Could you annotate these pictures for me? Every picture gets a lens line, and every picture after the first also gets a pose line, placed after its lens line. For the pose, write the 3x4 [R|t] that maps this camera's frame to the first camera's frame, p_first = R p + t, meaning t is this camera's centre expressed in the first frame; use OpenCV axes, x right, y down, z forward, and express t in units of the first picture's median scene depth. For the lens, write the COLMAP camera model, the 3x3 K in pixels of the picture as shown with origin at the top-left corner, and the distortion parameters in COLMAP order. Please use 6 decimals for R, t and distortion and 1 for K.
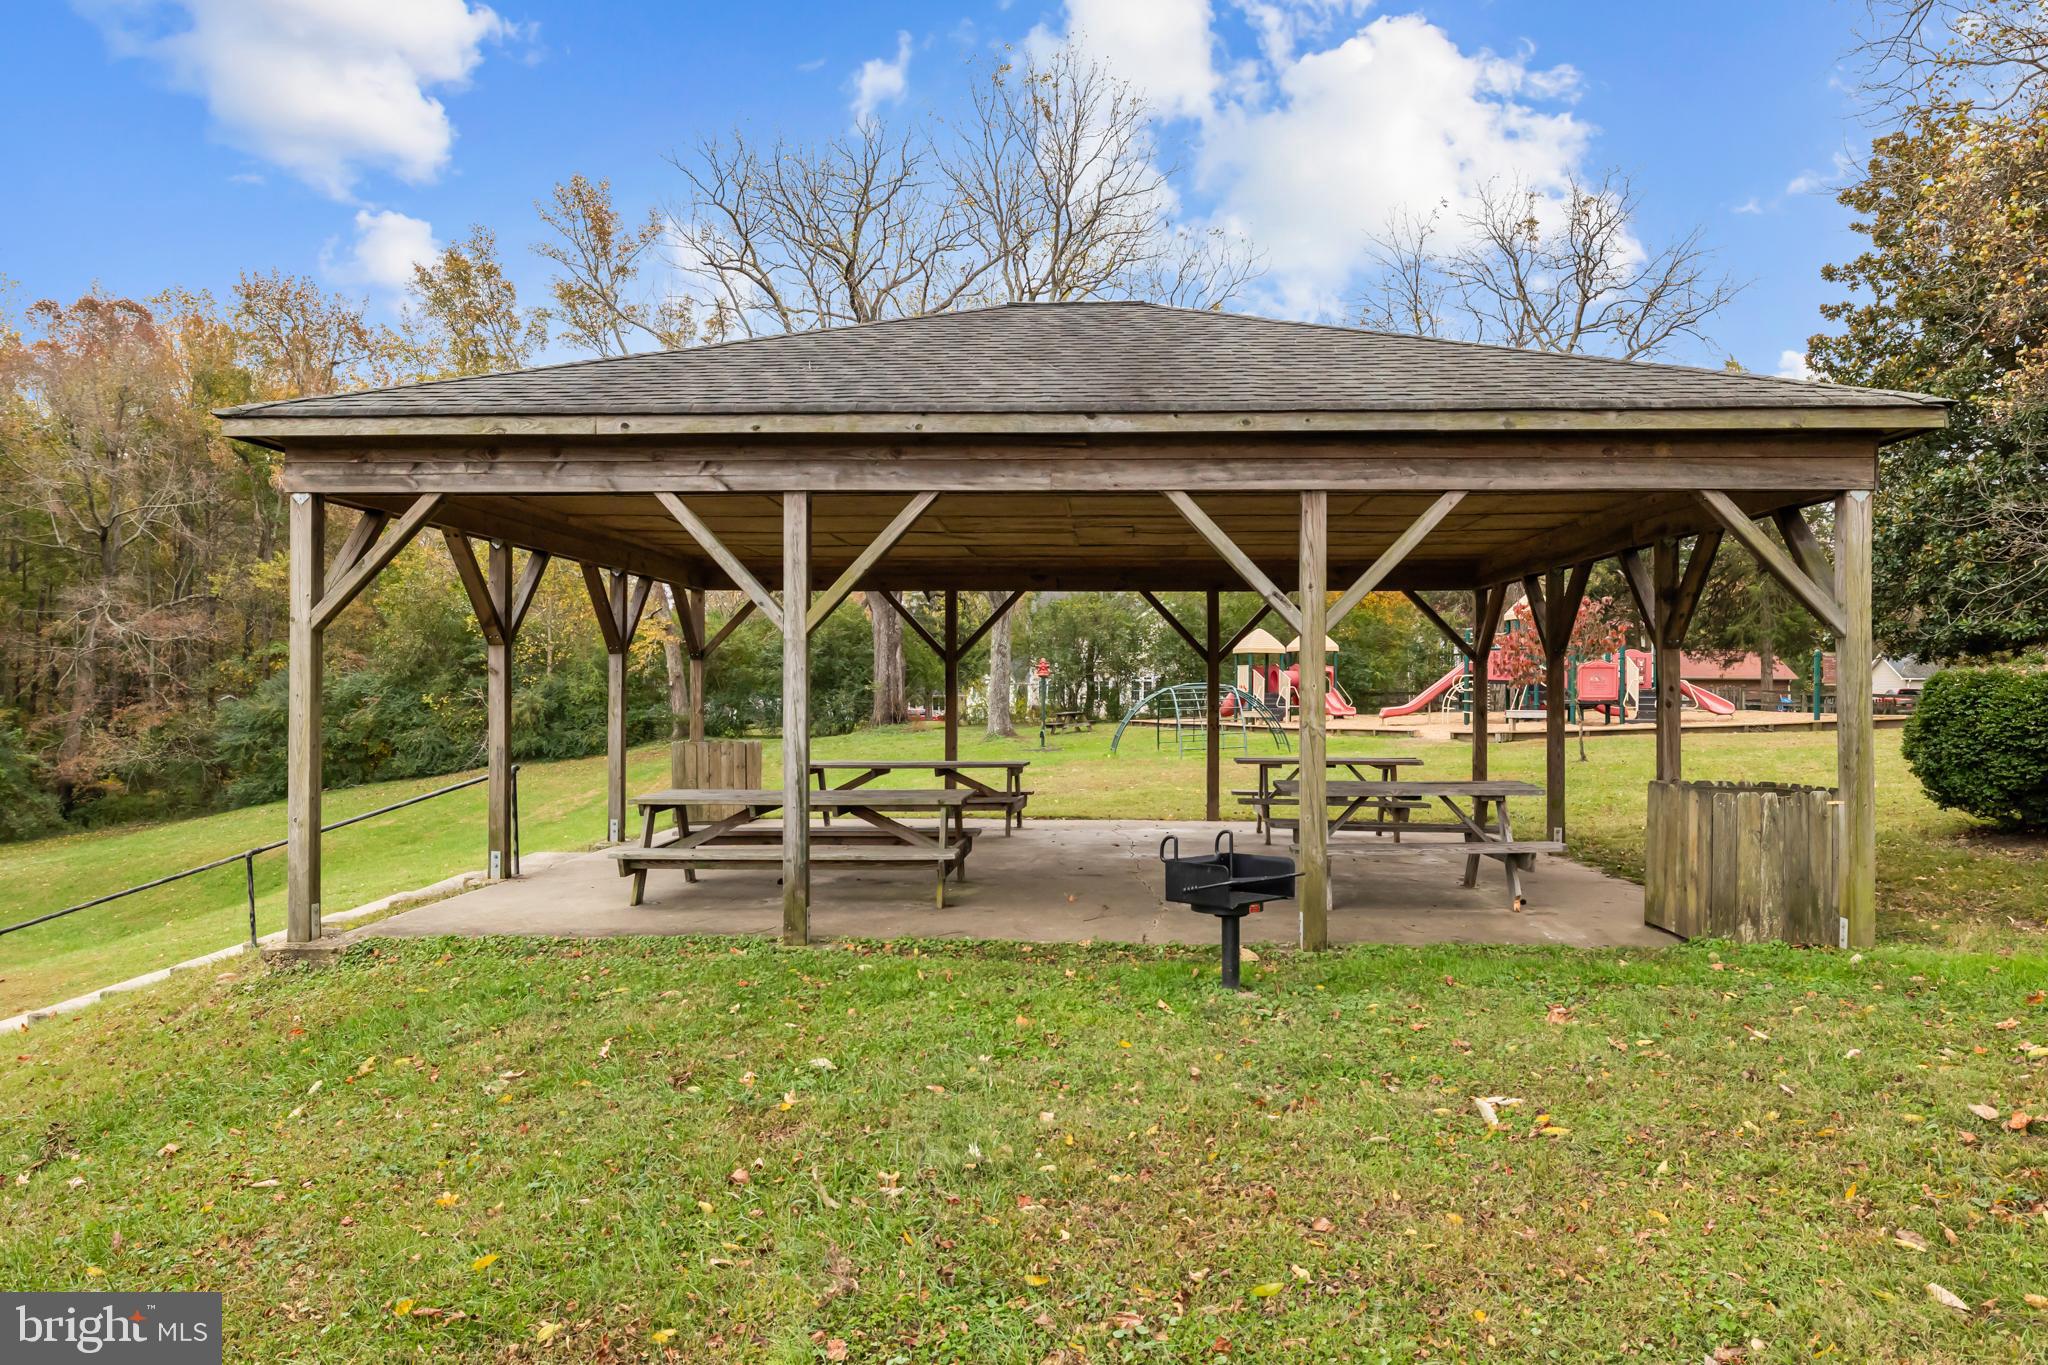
lens RADIAL K [[1637.5, 0, 1028.6], [0, 1637.5, 680.7], [0, 0, 1]] dist [0.000660, -0.001736]
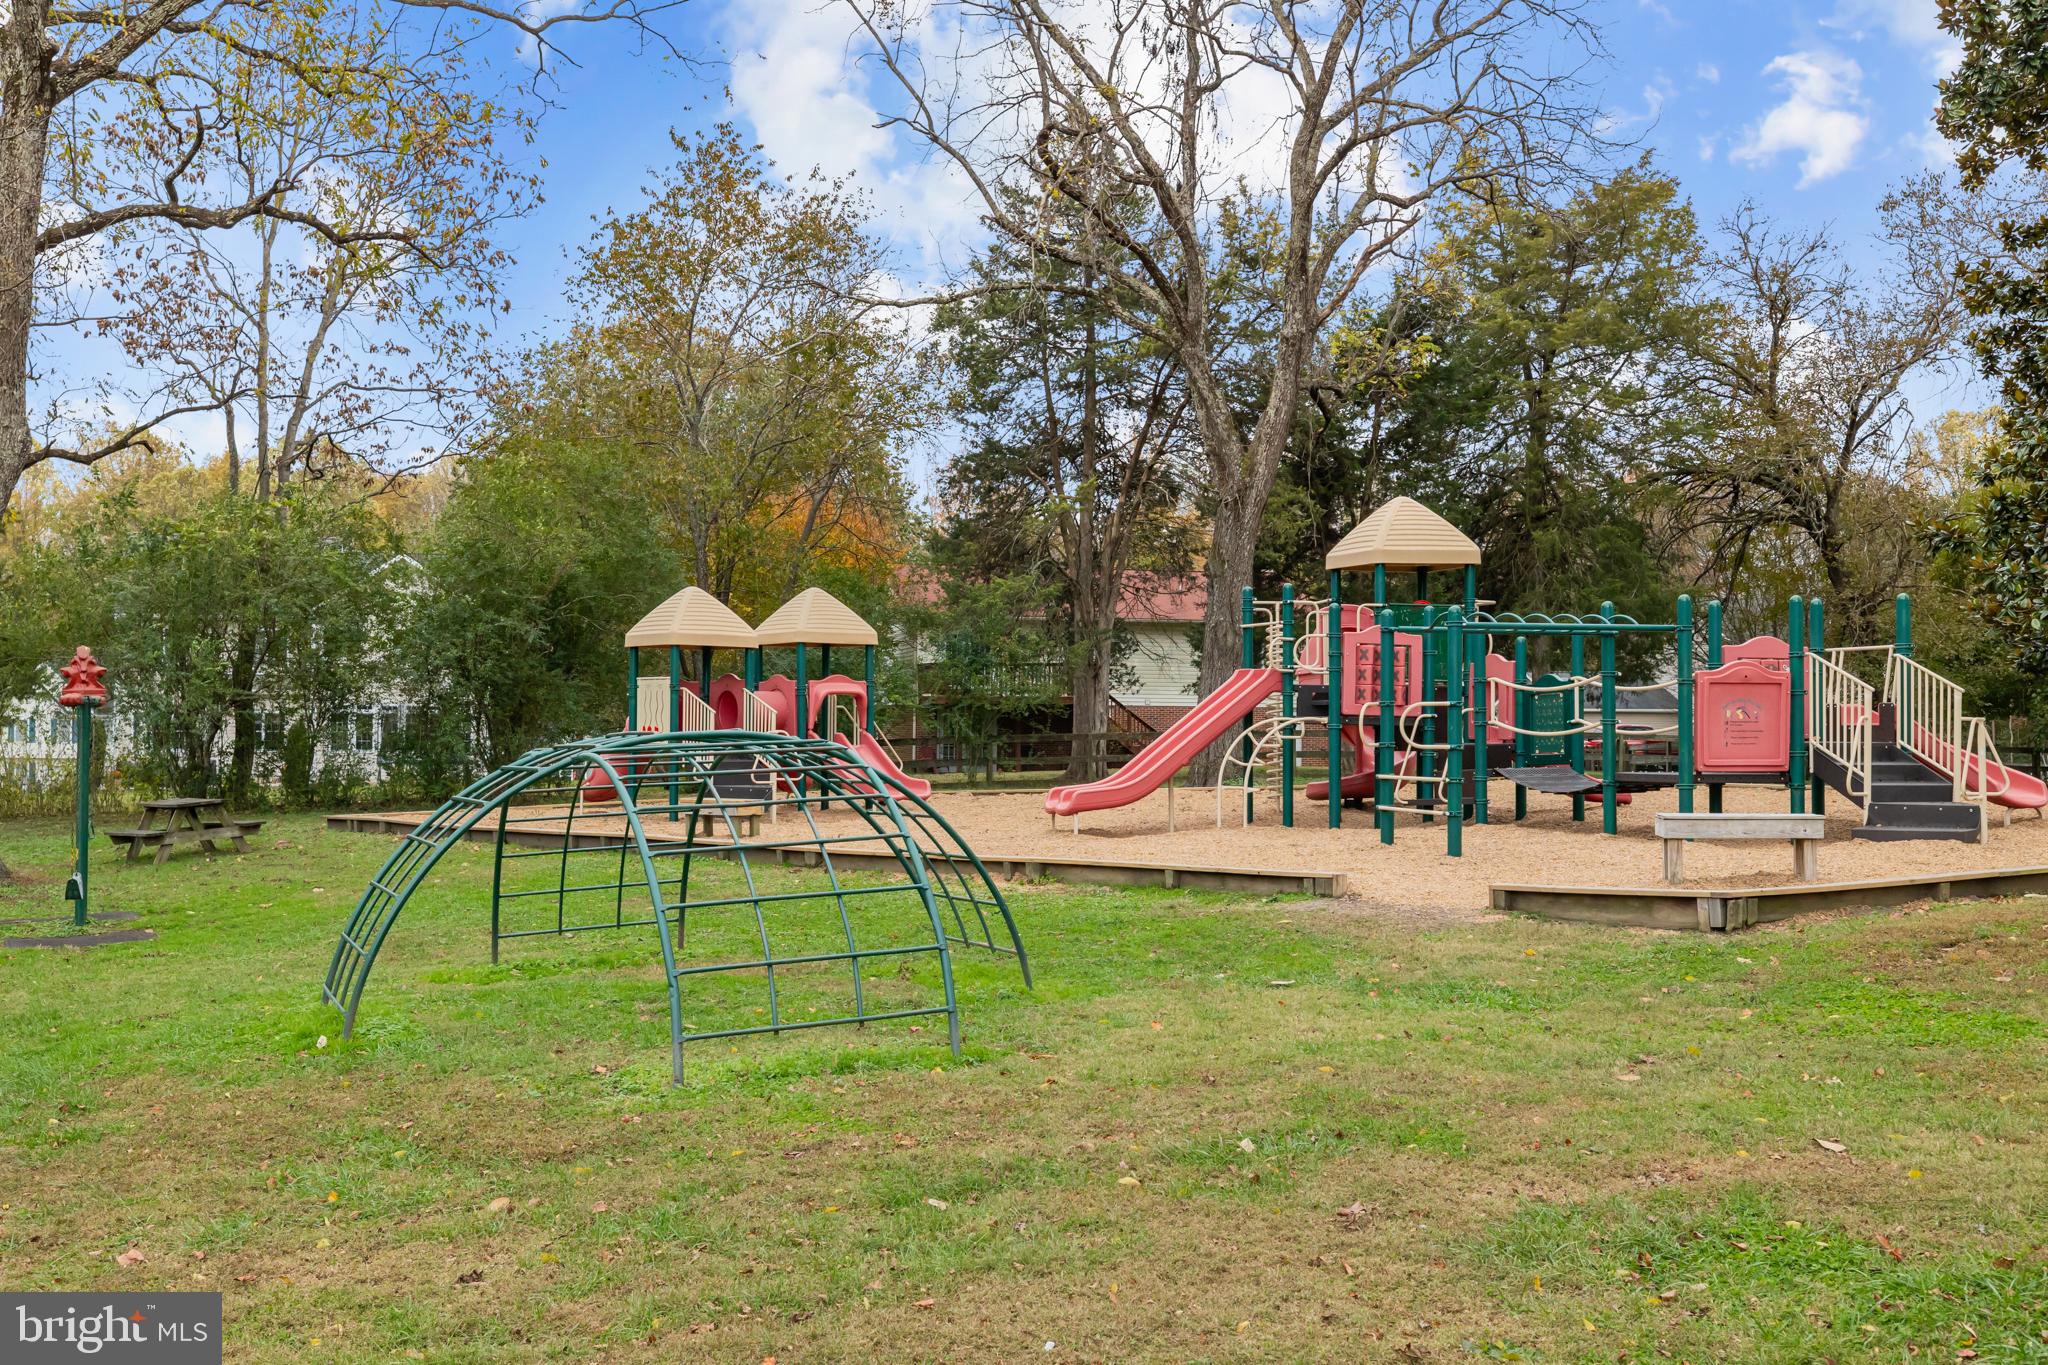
lens RADIAL K [[2066.6, 0, 1022.1], [0, 2066.6, 686.6], [0, 0, 1]] dist [-0.000012, 0.000000]
pose [[0.921760, 0.006919, 0.387699, 0.016830], [-0.002662, 0.999930, -0.011516, -0.001242], [-0.387751, 0.009583, 0.921714, 0.456912]]
